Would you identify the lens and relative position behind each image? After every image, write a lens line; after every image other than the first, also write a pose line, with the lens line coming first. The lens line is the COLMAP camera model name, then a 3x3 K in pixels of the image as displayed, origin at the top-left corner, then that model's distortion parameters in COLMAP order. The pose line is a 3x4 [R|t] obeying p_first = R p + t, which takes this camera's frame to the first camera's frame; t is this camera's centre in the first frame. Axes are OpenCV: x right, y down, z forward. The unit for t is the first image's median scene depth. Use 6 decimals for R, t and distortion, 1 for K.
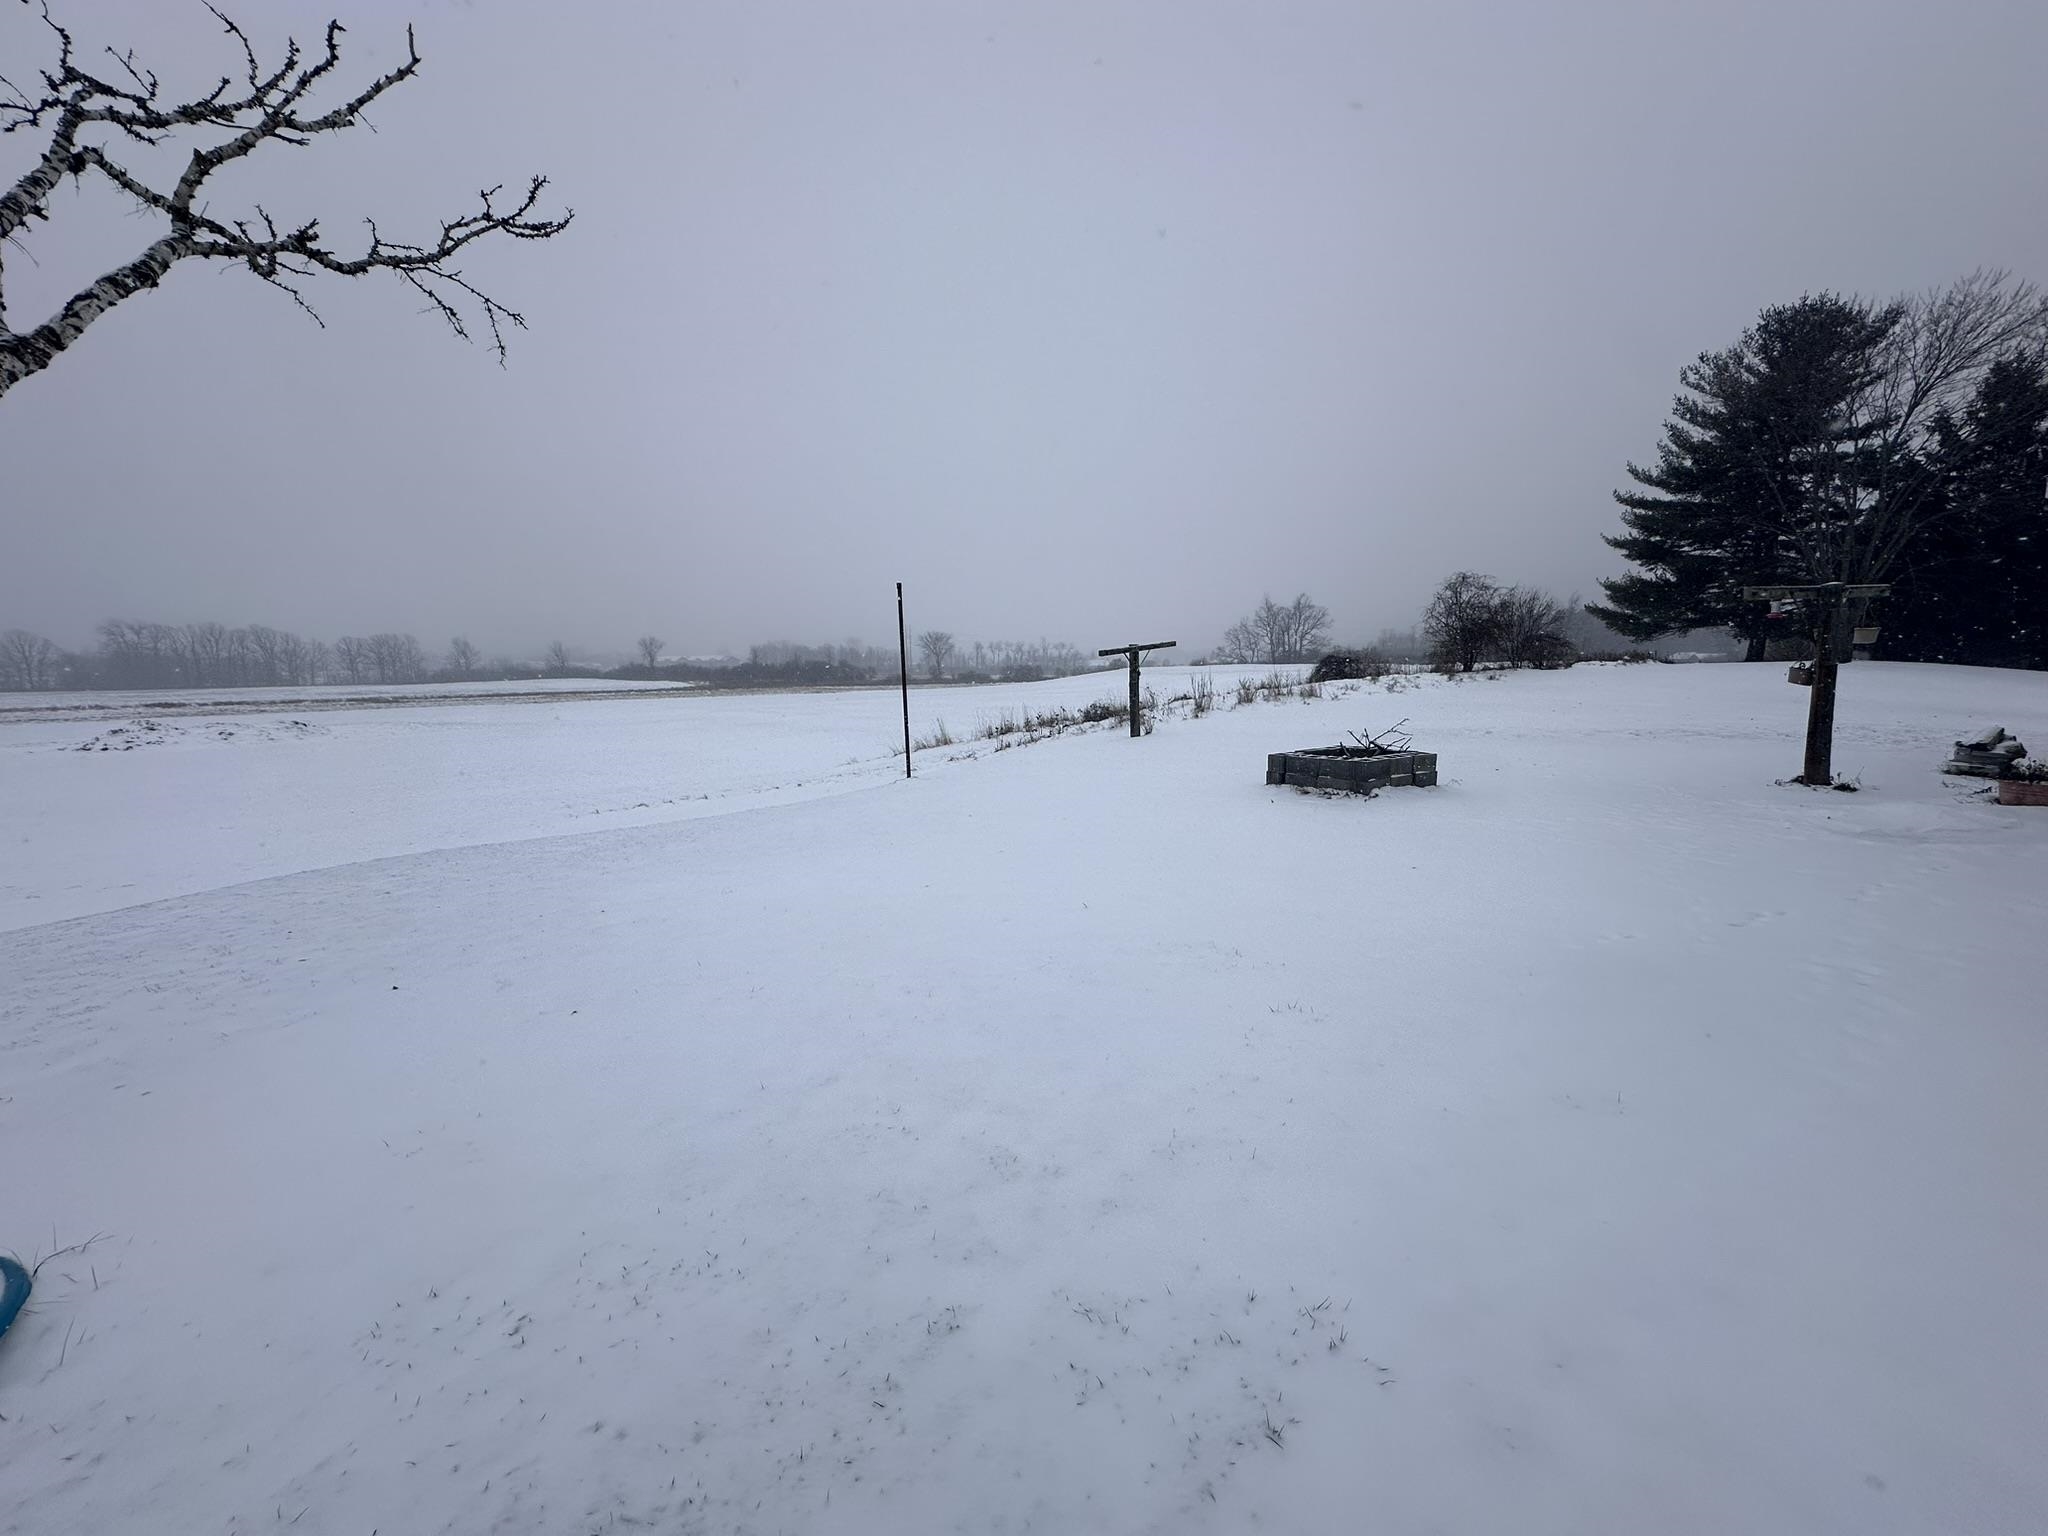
lens RADIAL K [[811.6, 0, 1023.8], [0, 811.6, 765.2], [0, 0, 1]] dist [-0.002528, 0.000597]
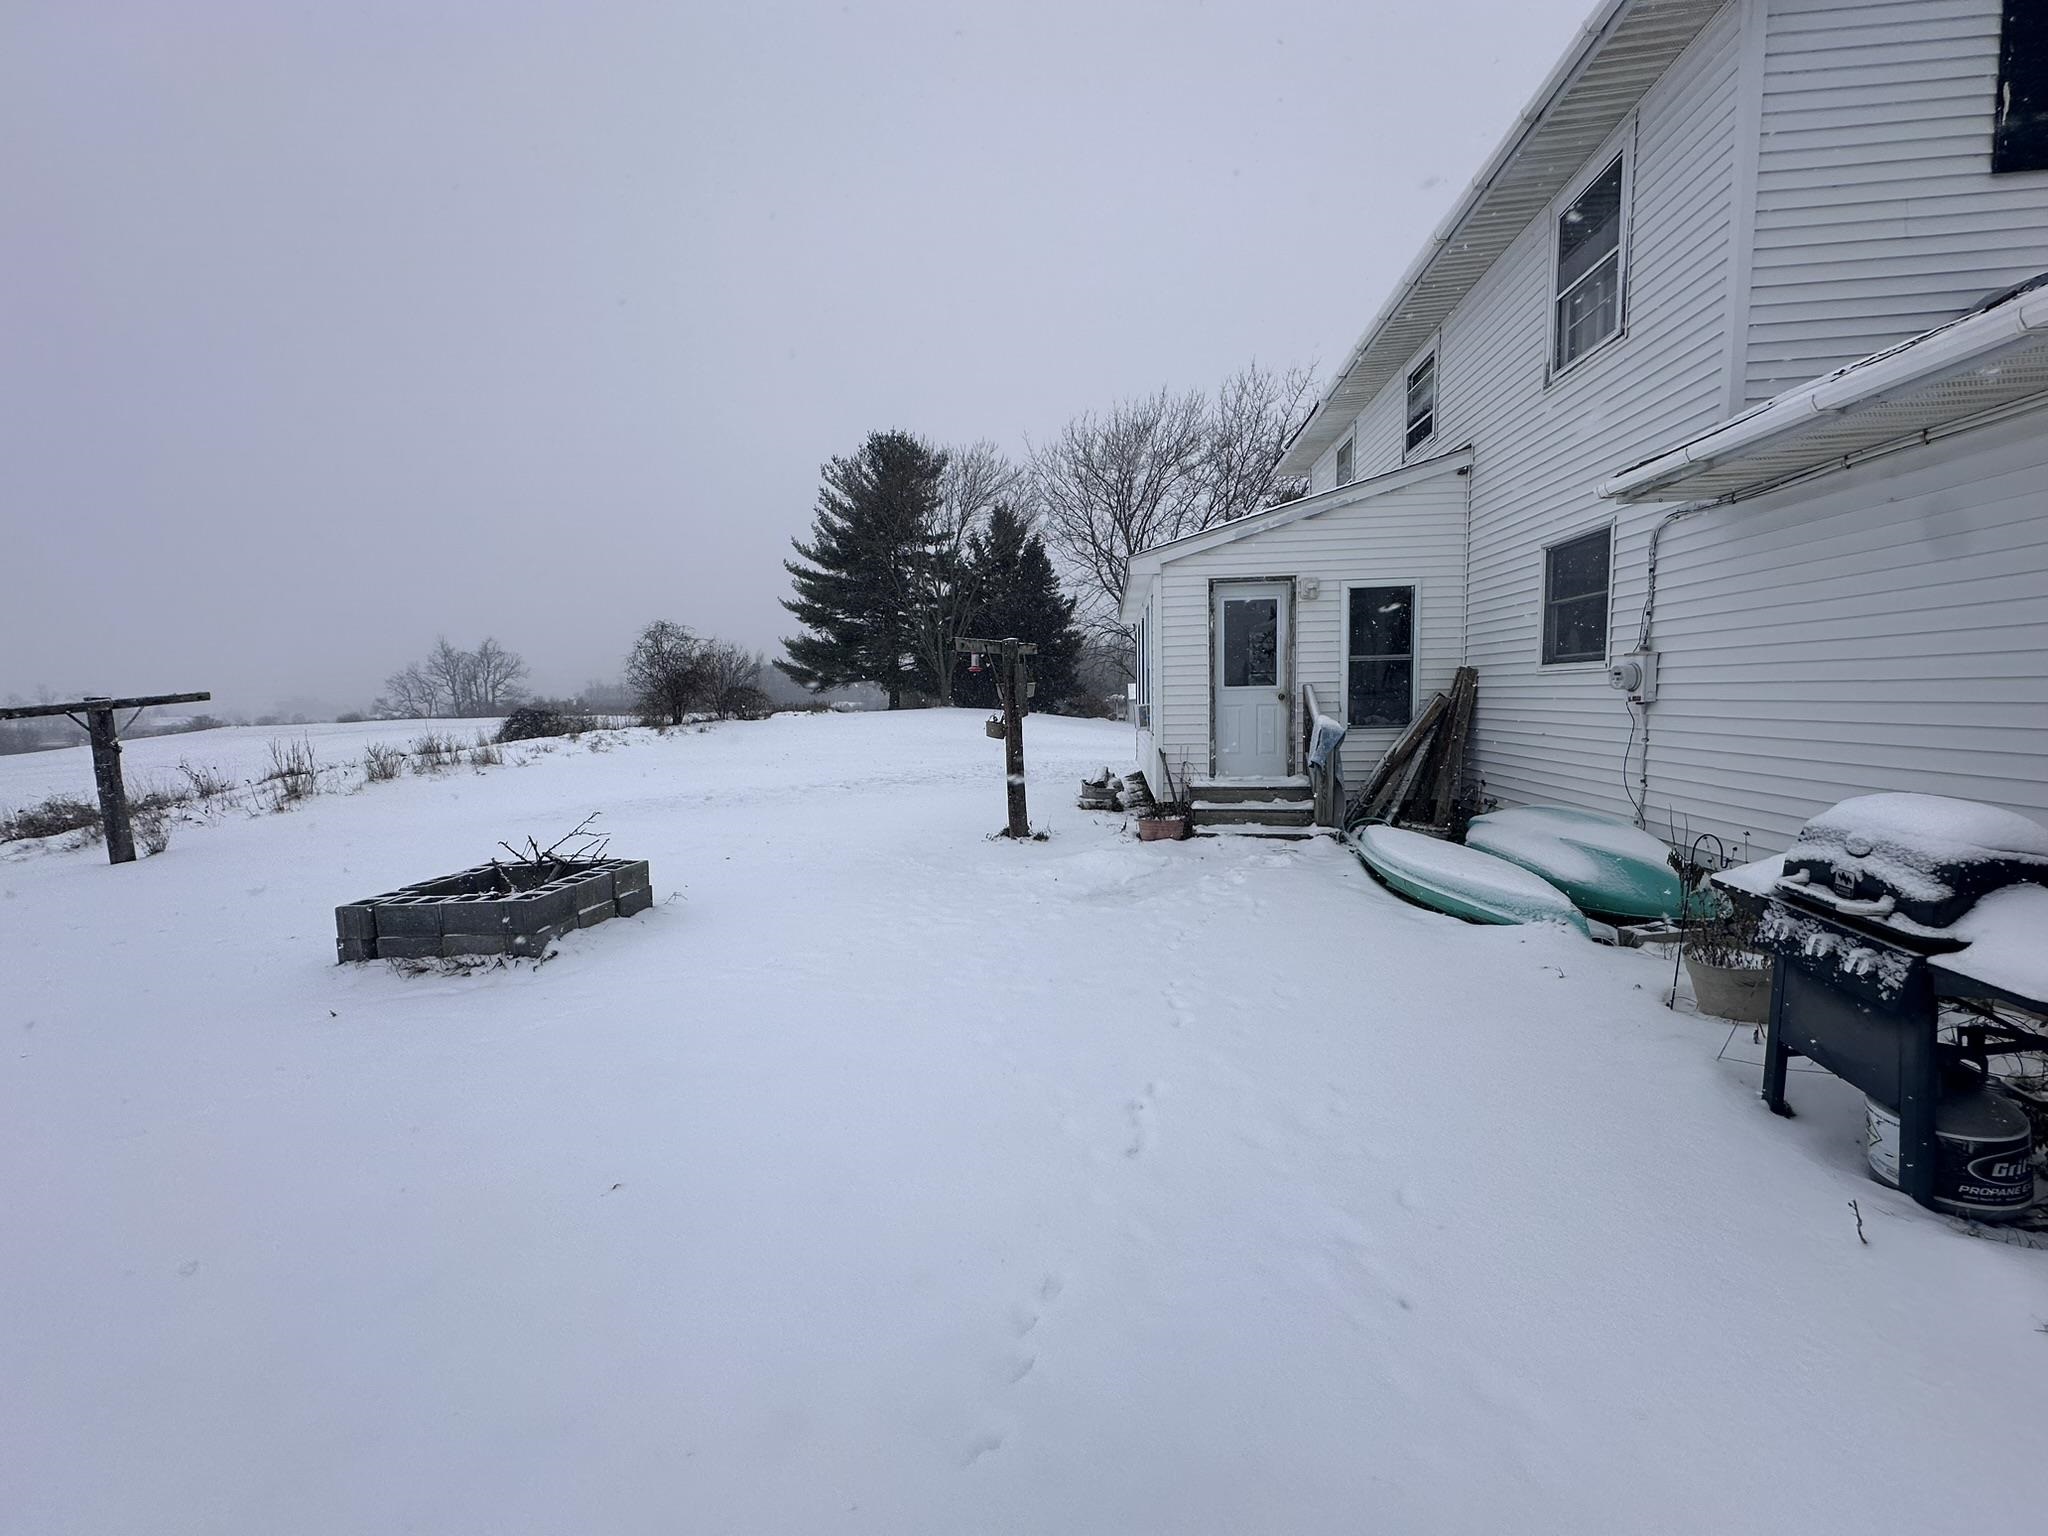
lens RADIAL K [[811.6, 0, 1017.4], [0, 811.6, 764.6], [0, 0, 1]] dist [-0.002528, 0.000597]
pose [[0.625584, -0.065052, 0.777440, 0.042240], [0.113657, 0.993485, -0.008327, -0.012192], [-0.771834, 0.093571, 0.628902, 0.076829]]
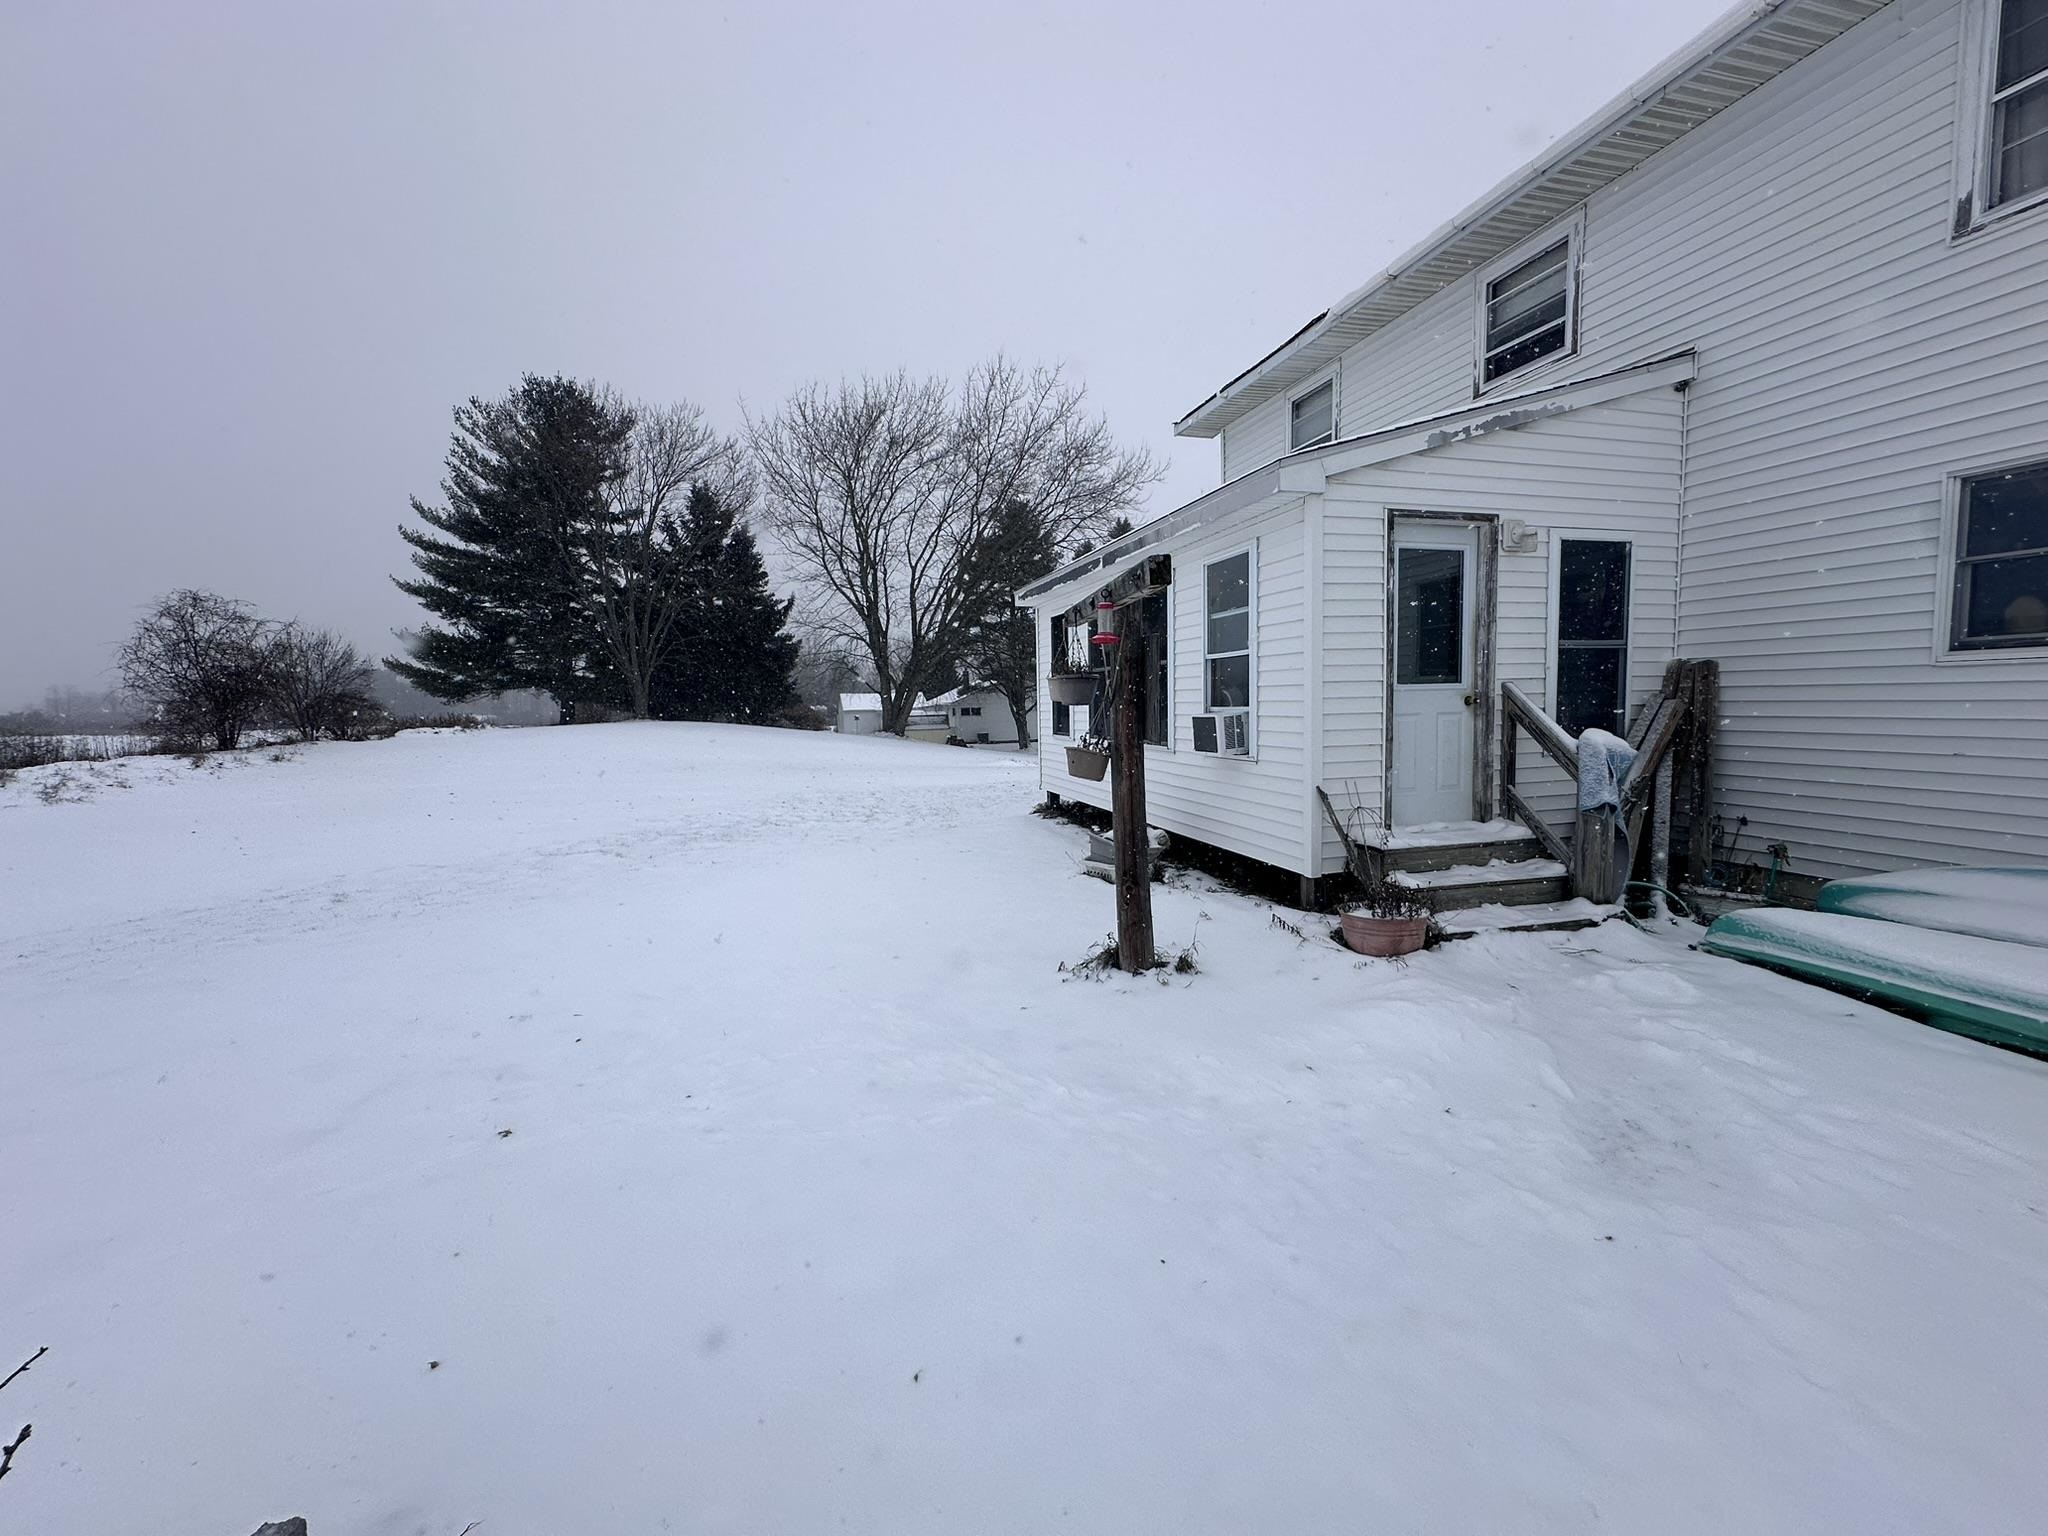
lens RADIAL K [[811.6, 0, 1016.5], [0, 811.6, 765.6], [0, 0, 1]] dist [-0.002528, 0.000597]
pose [[0.285823, -0.068434, 0.955836, 0.098708], [0.141113, 0.989579, 0.028653, -0.028321], [-0.947836, 0.126691, 0.292501, 0.194517]]
